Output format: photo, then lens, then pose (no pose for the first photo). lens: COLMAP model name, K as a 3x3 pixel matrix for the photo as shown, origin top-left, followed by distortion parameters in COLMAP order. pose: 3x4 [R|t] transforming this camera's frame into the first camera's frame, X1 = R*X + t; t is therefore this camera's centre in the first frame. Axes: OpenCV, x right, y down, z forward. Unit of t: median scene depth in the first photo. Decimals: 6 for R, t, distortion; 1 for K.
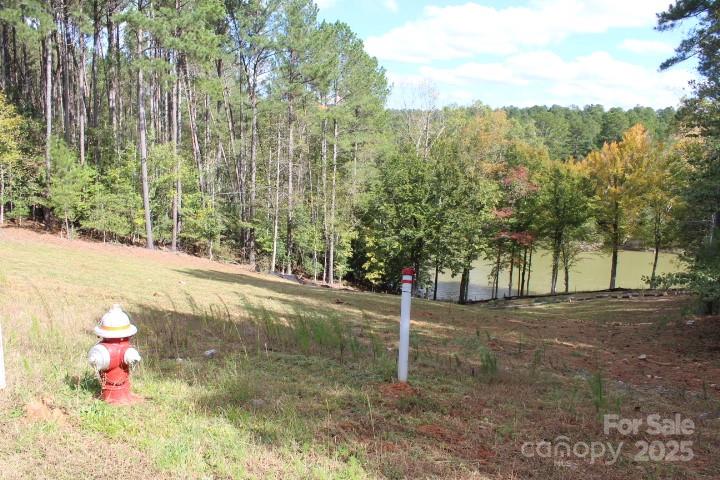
lens RADIAL K [[602.5, 0, 355.8], [0, 602.5, 243.4], [0, 0, 1]] dist [-0.166741, 0.150690]
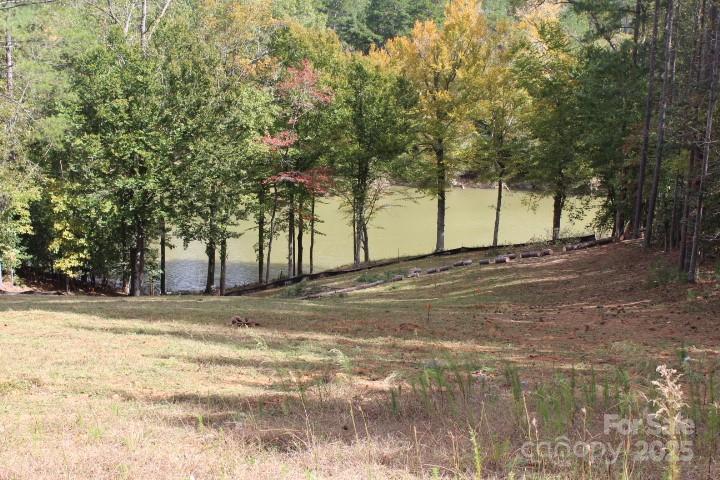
lens RADIAL K [[986.6, 0, 360.0], [0, 986.6, 240.0], [0, 0, 1]] dist [-0.052681, 0.002739]
pose [[0.910967, -0.084841, 0.403659, -0.094596], [0.064550, 0.995883, 0.063638, -0.009208], [-0.407396, -0.031916, 0.912694, 0.049632]]
